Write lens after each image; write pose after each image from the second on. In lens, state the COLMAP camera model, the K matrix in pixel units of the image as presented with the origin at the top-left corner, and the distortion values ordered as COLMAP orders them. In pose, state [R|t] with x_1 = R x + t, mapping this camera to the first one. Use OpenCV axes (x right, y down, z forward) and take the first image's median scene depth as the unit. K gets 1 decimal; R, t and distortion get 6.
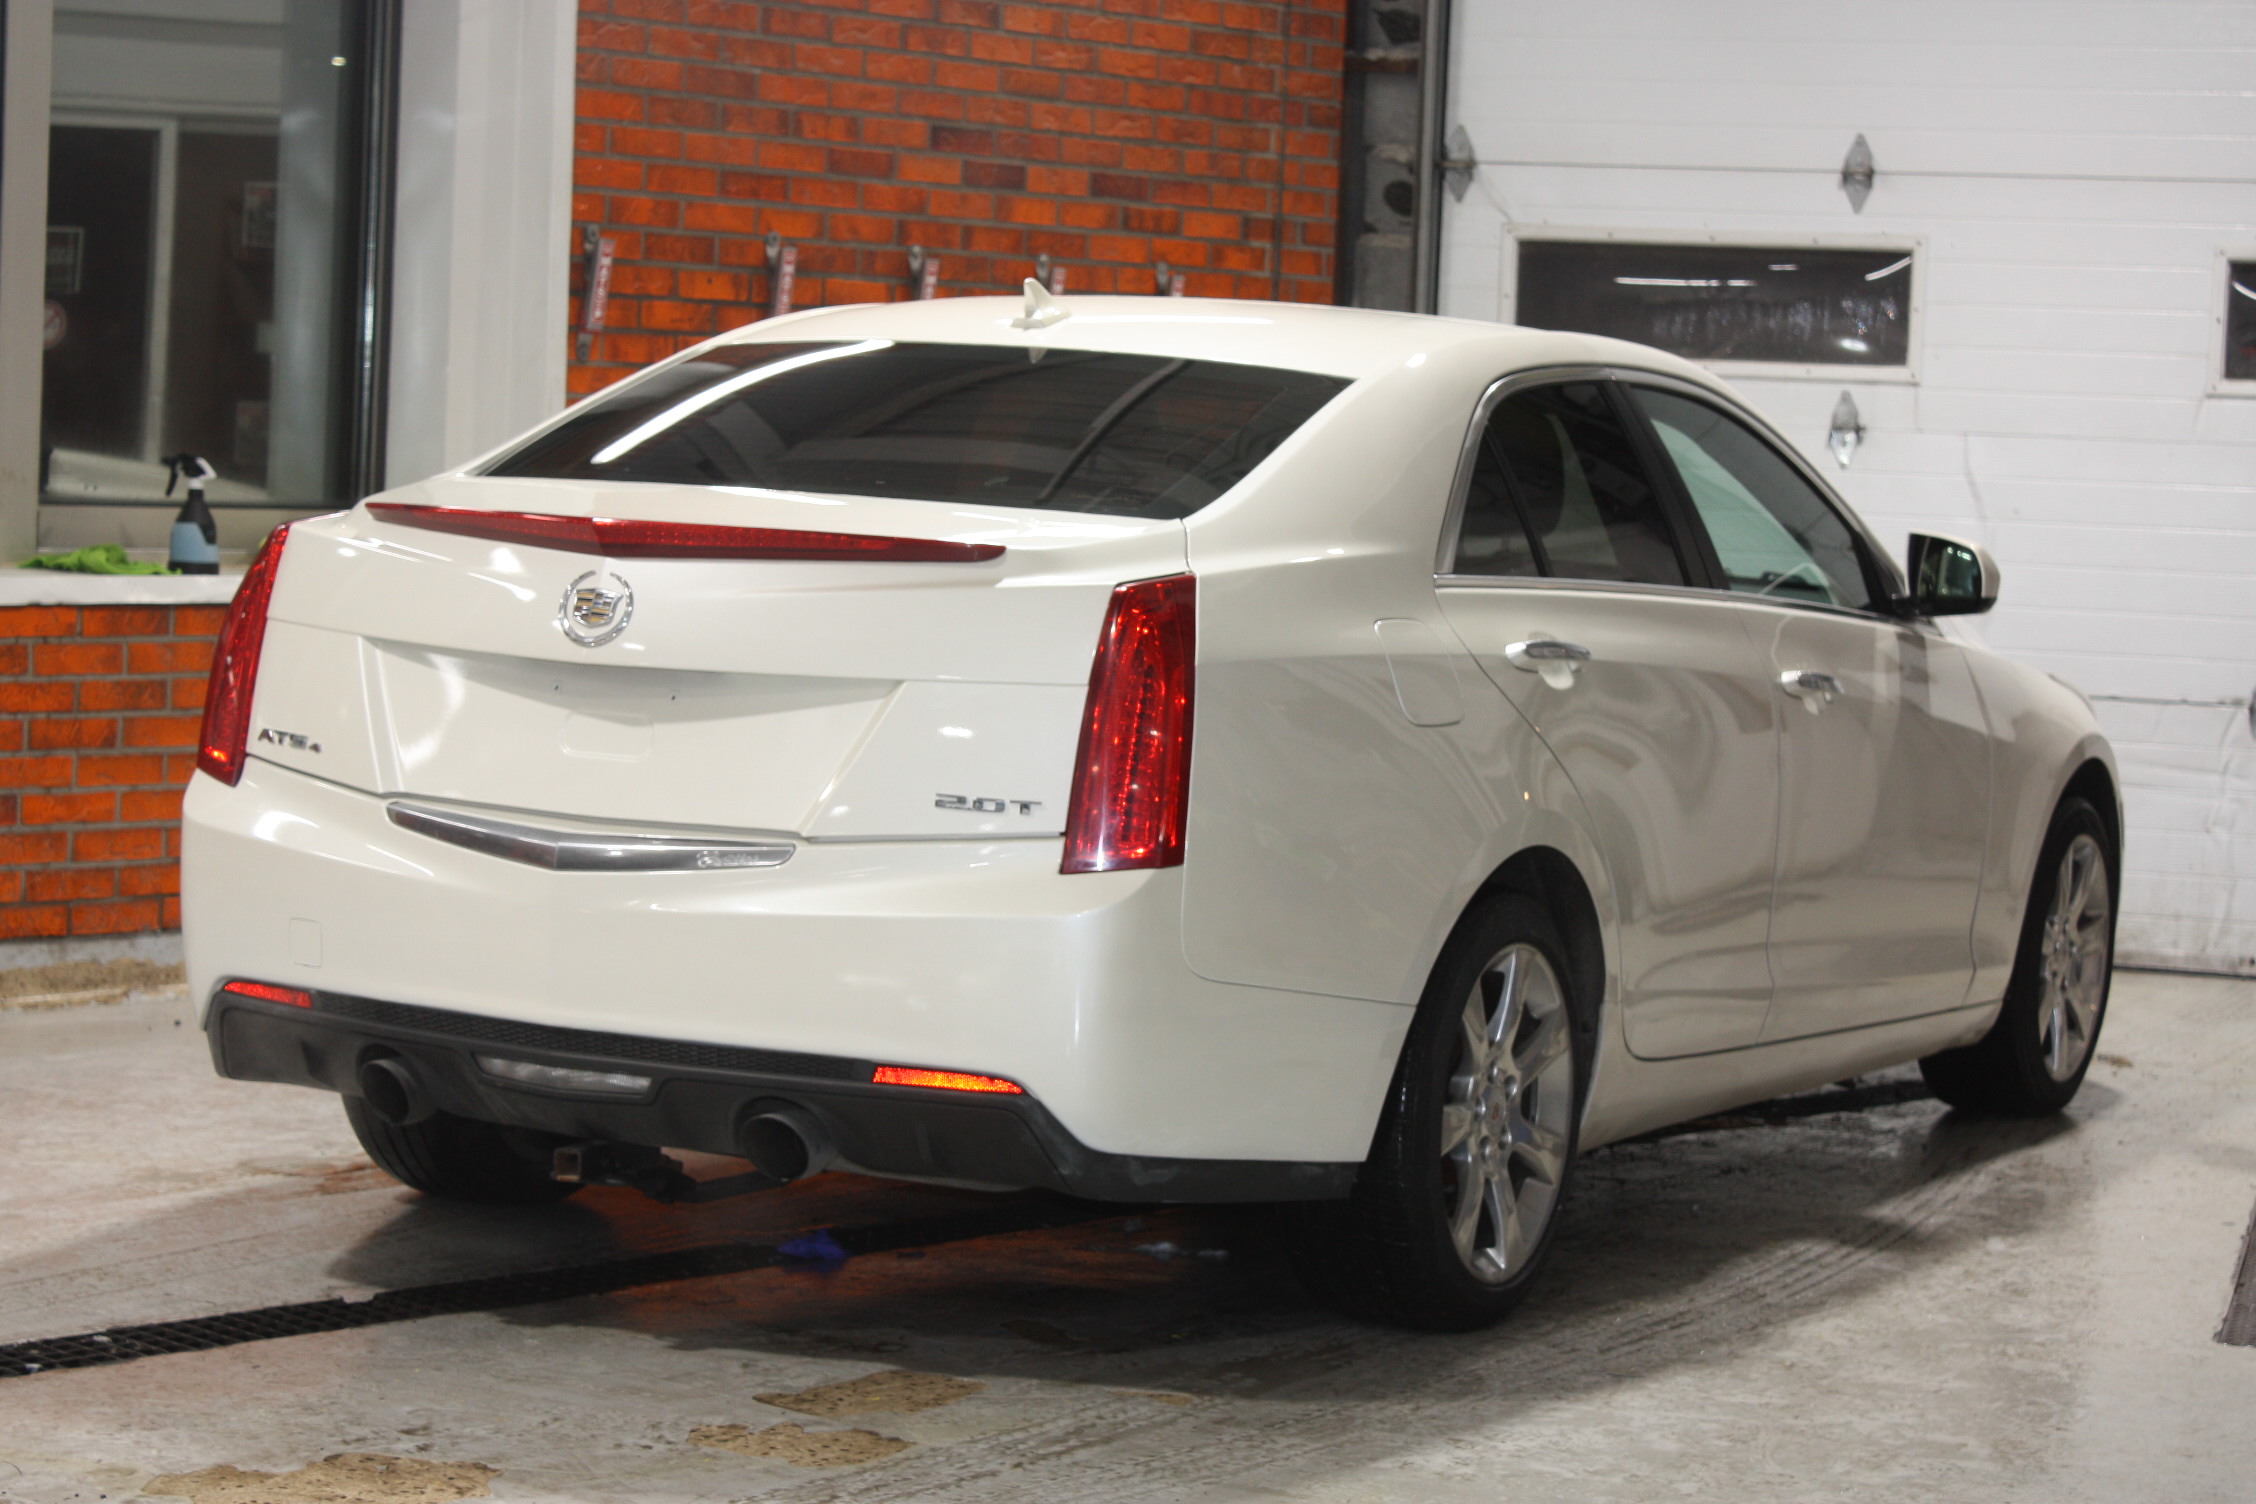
lens RADIAL K [[4907.9, 0, 1126.3], [0, 4907.9, 758.9], [0, 0, 1]] dist [0.064554, 0.000000]
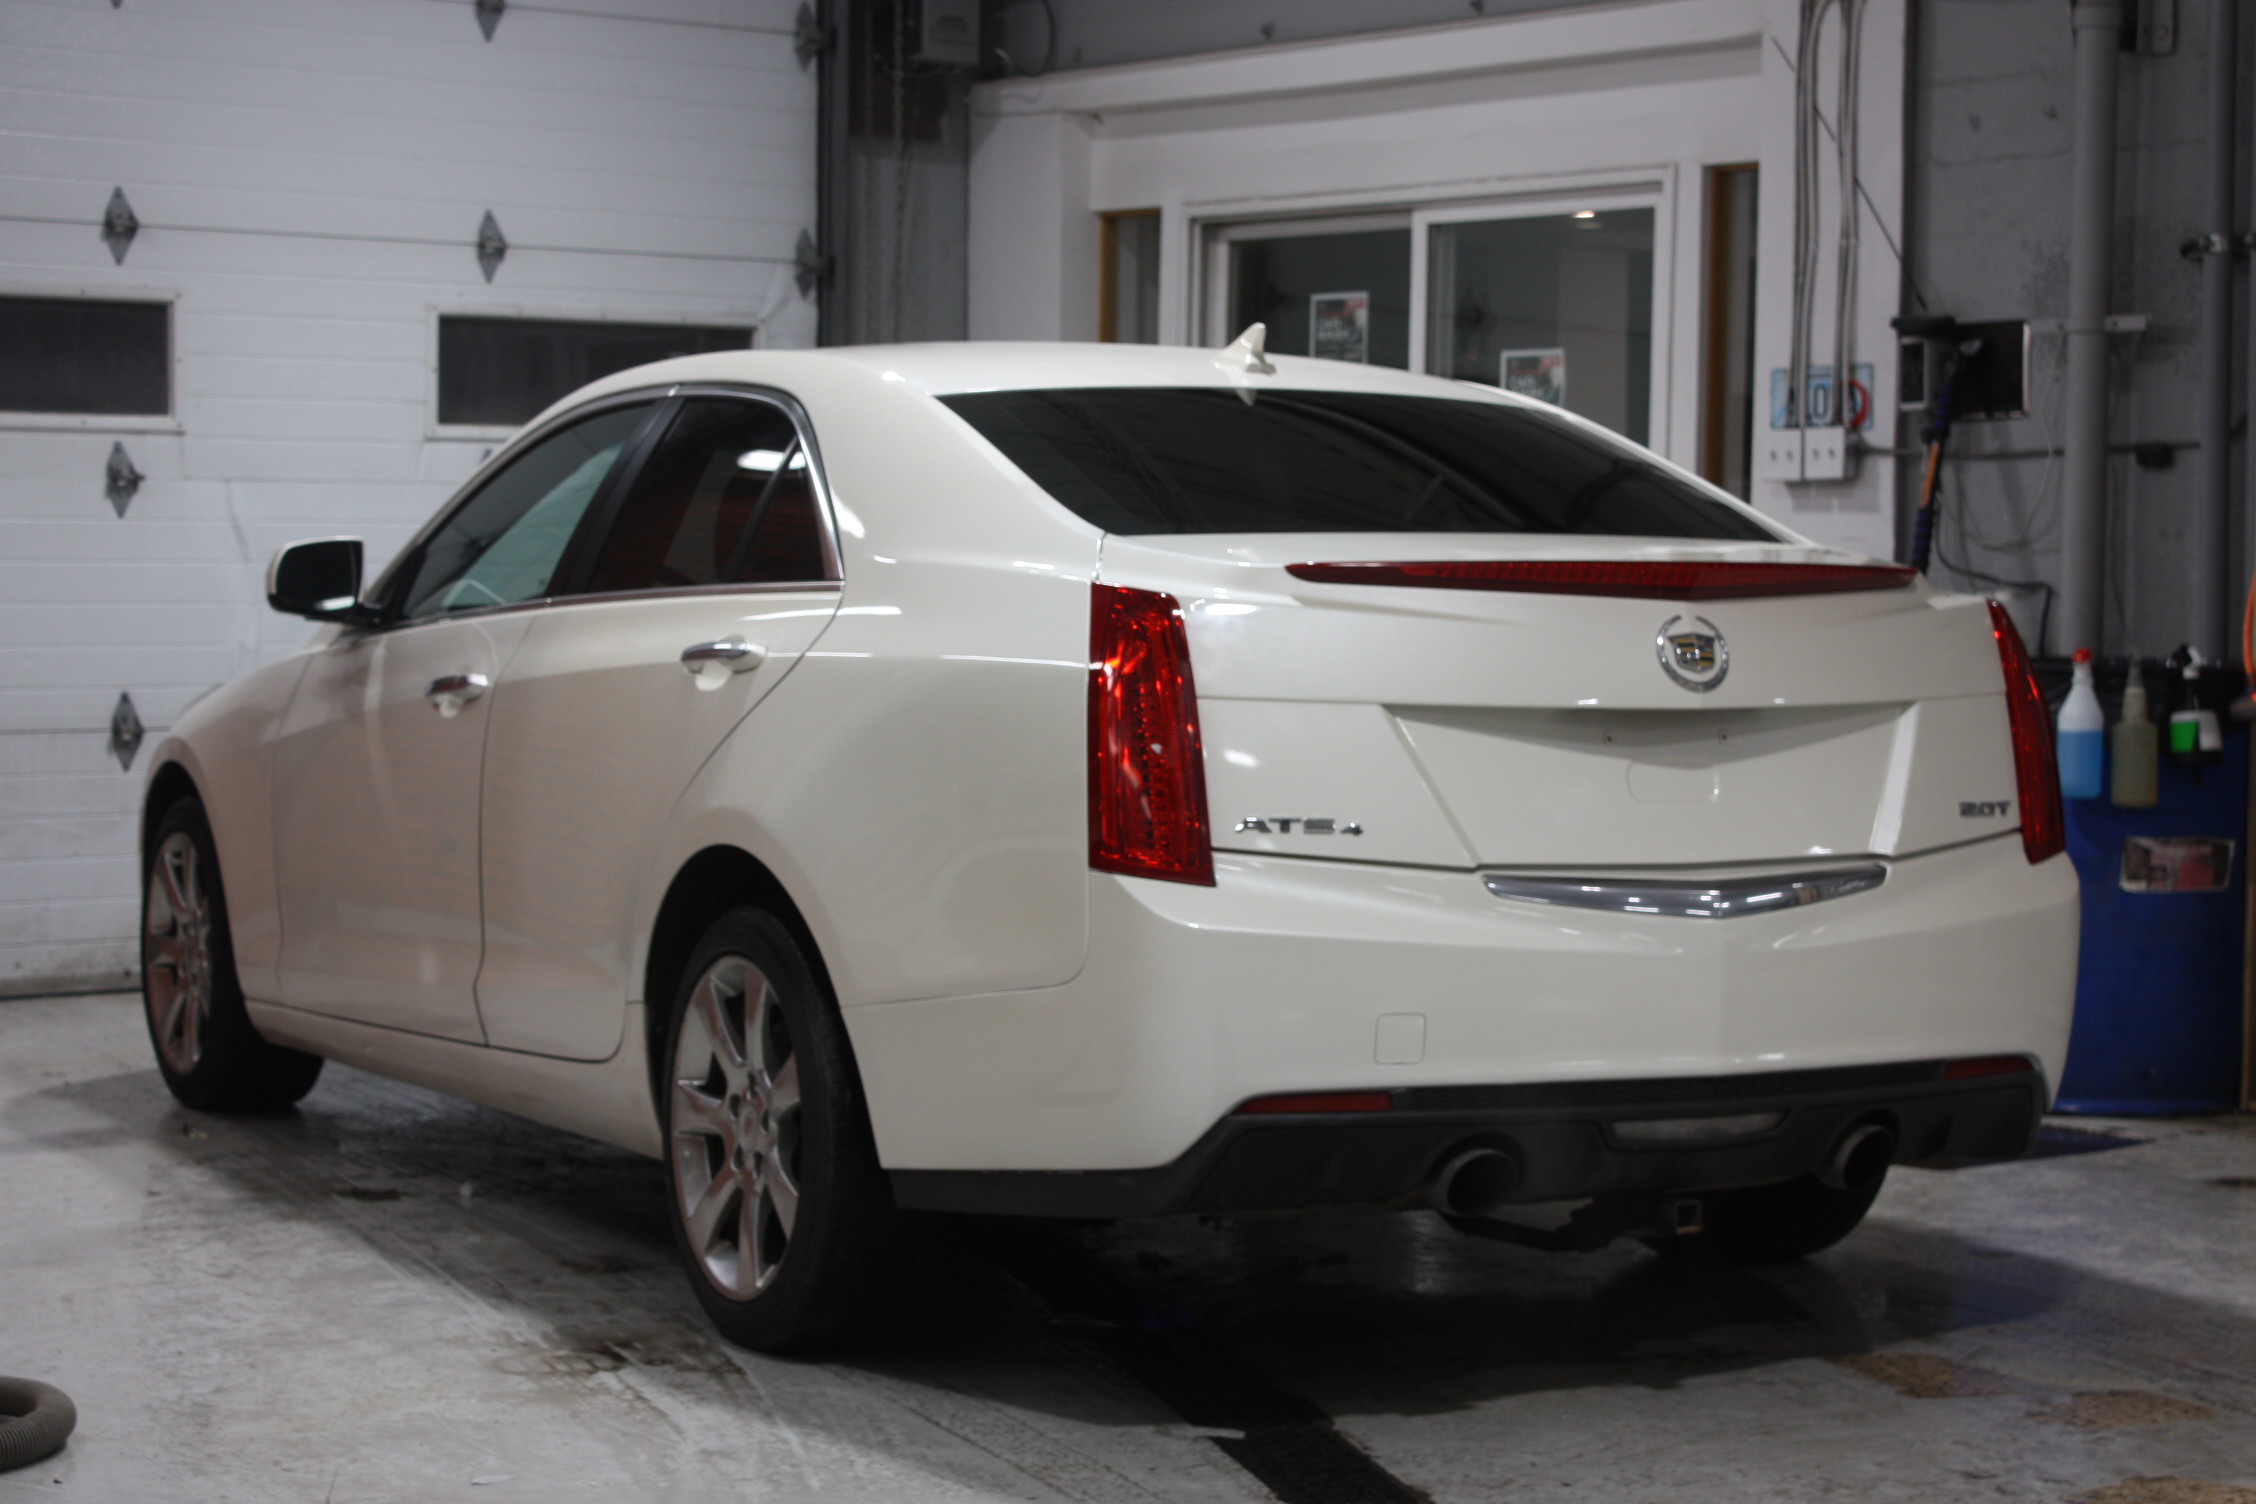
lens RADIAL K [[4417.1, 0, 1130.1], [0, 4417.1, 748.9], [0, 0, 1]] dist [0.058021, 0.000000]
pose [[0.549312, -0.077396, 0.832025, -0.509898], [0.081753, 0.995902, 0.038665, -0.030769], [-0.831608, 0.046781, 0.553389, 0.334591]]
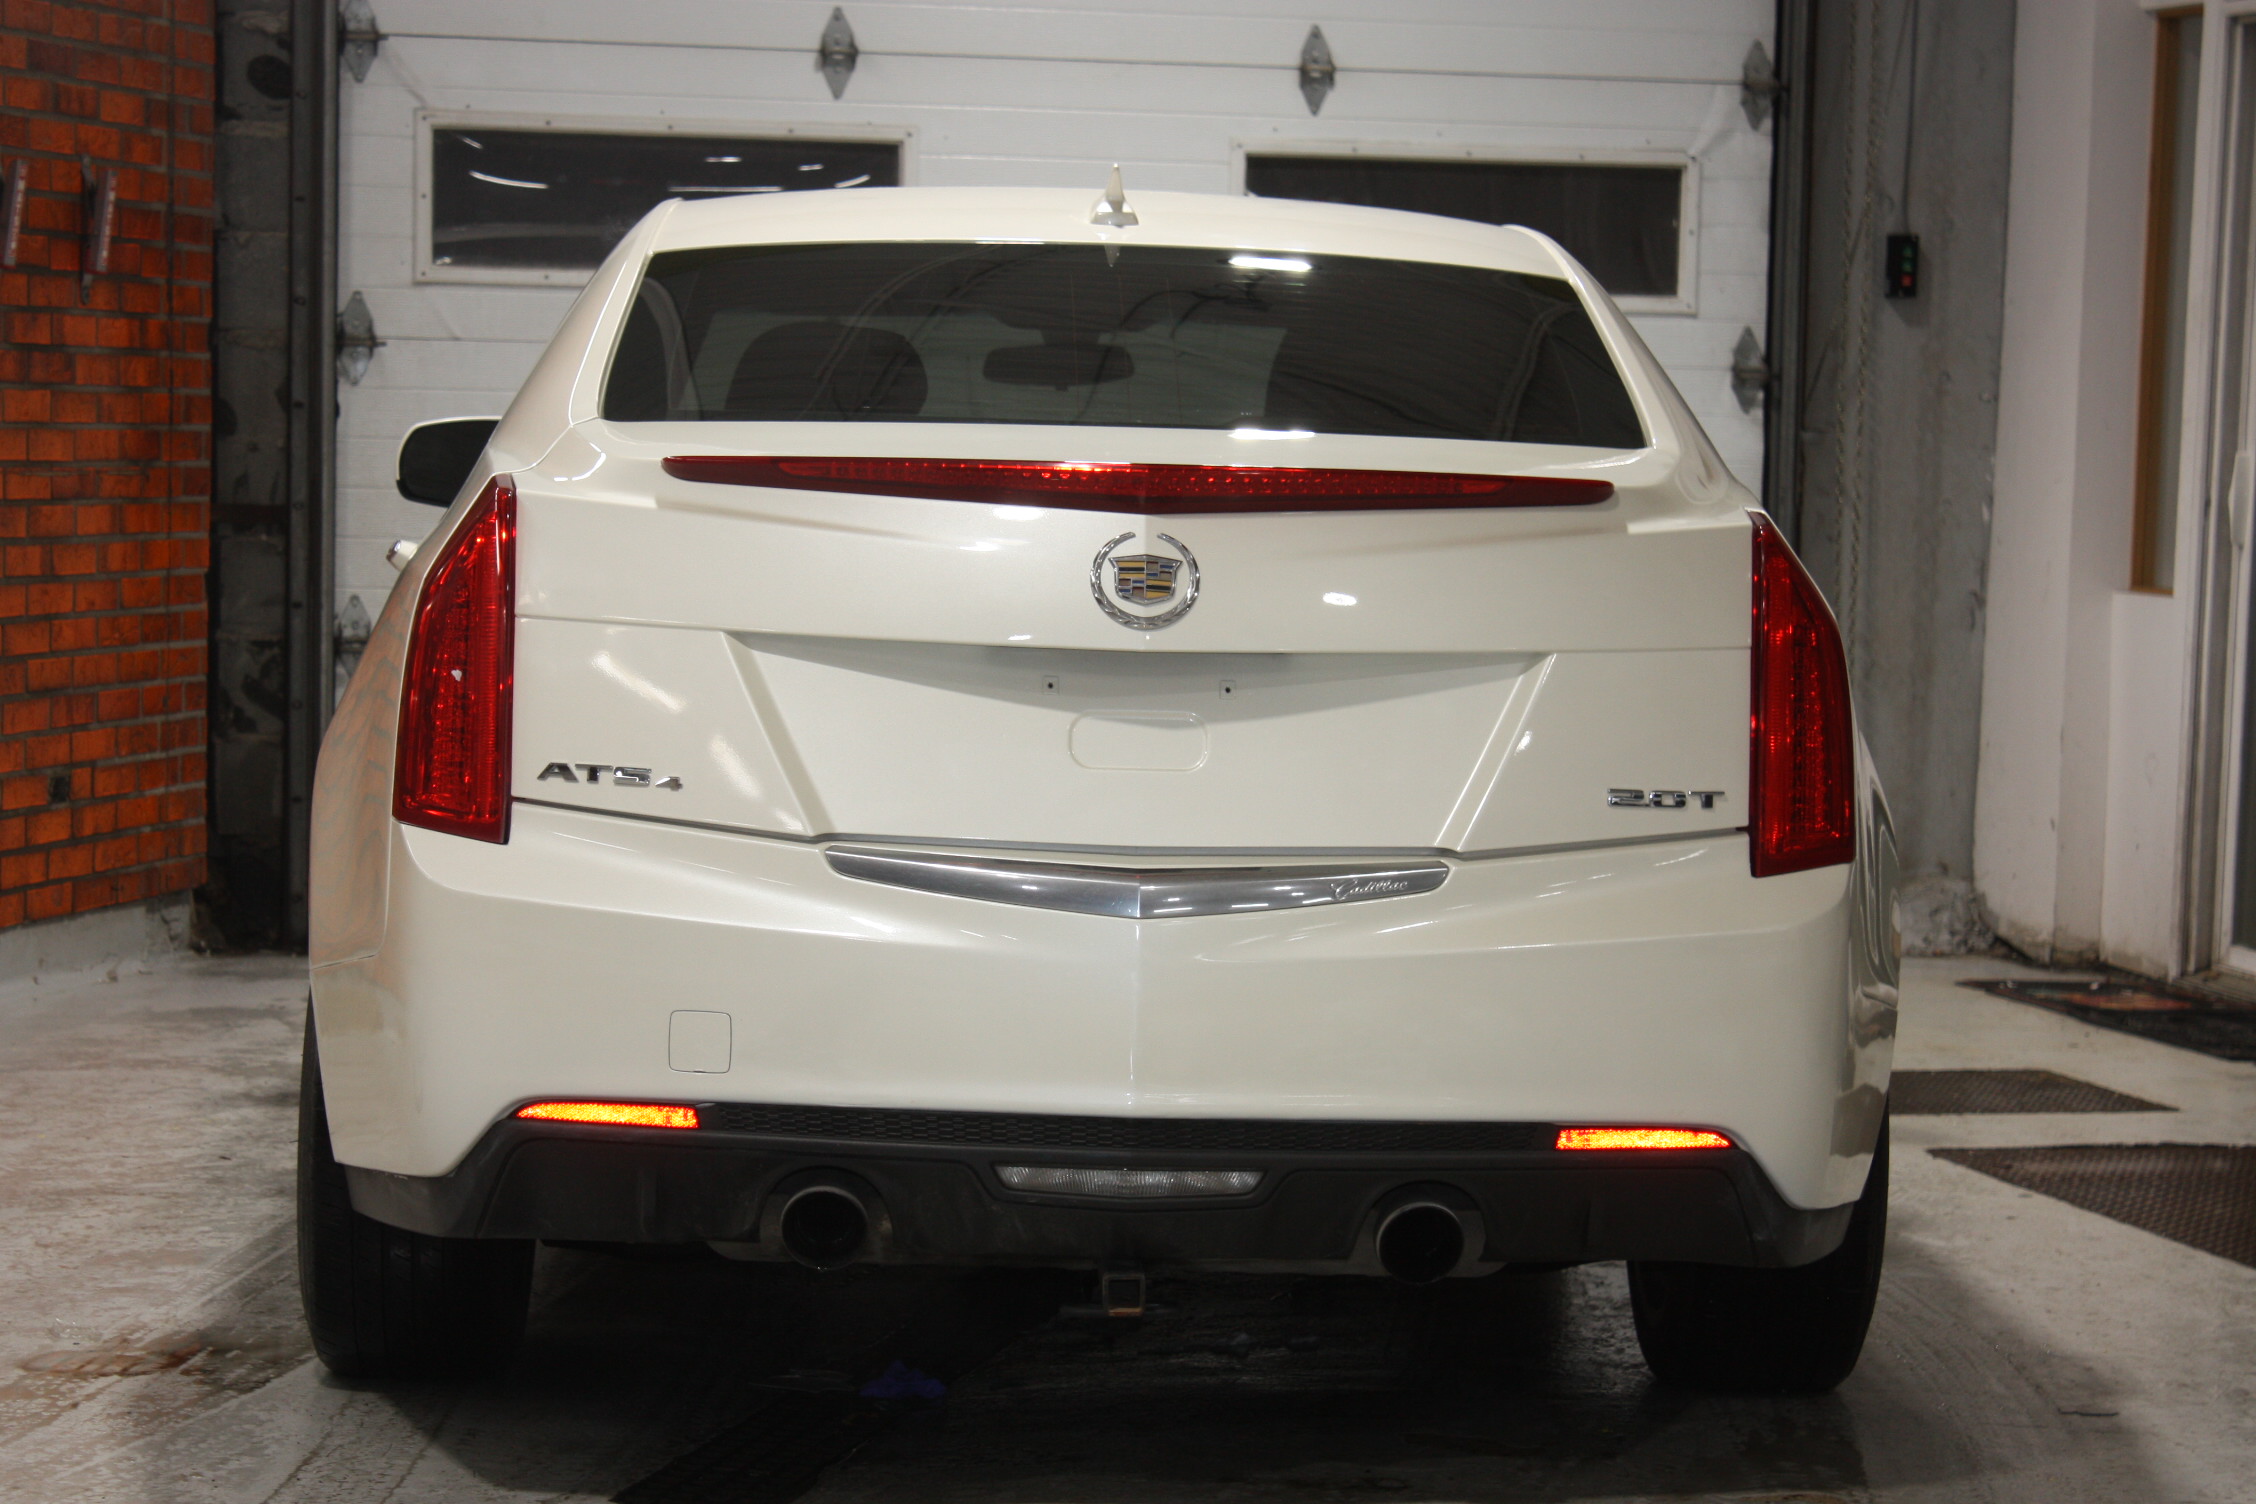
lens RADIAL K [[5625.5, 0, 1127.2], [0, 5625.5, 750.1], [0, 0, 1]] dist [0.108817, 0.000000]
pose [[0.863645, -0.054112, 0.501187, -0.312554], [0.053733, 0.998440, 0.015206, -0.009715], [-0.501228, 0.013798, 0.865205, 0.125823]]
